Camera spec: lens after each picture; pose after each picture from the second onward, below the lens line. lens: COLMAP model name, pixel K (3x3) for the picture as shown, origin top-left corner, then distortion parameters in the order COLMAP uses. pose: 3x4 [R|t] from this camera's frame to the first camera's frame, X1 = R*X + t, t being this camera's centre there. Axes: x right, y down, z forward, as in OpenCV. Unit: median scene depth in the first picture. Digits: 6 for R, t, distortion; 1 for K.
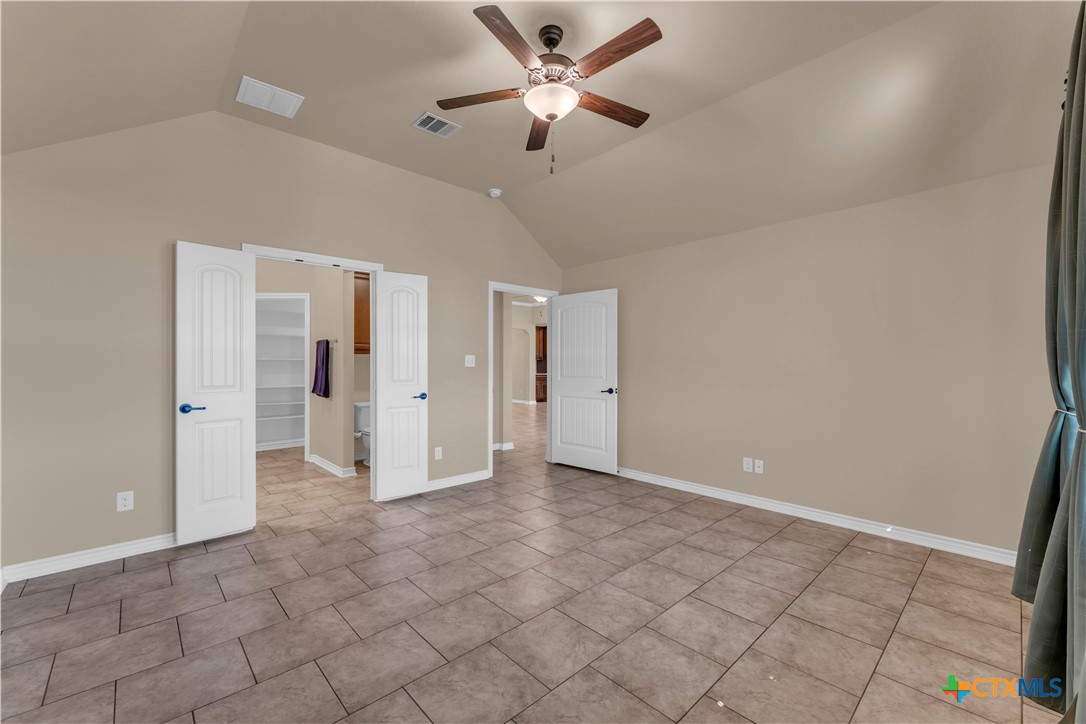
lens RADIAL K [[440.6, 0, 542.5], [0, 440.6, 363.4], [0, 0, 1]] dist [-0.000811, 0.000167]
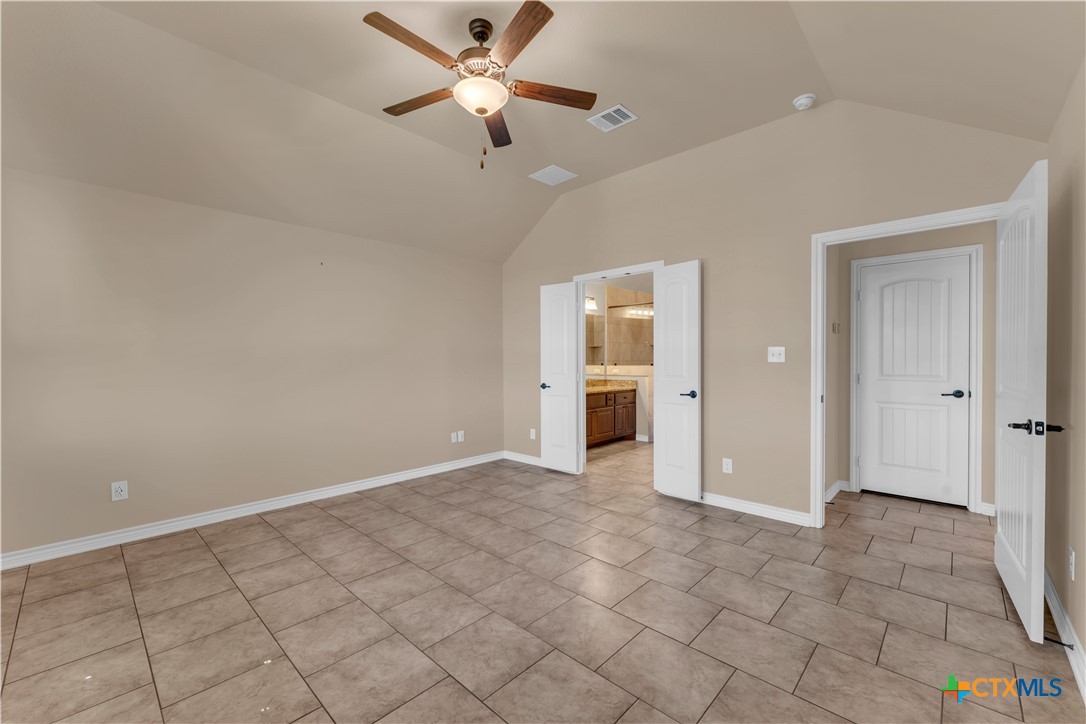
lens RADIAL K [[440.6, 0, 539.1], [0, 440.6, 364.3], [0, 0, 1]] dist [-0.000811, 0.000167]
pose [[0.066844, 0.012996, -0.997679, 0.879062], [0.005283, 0.999897, 0.013379, -0.001814], [0.997749, -0.006165, 0.066768, 0.907765]]
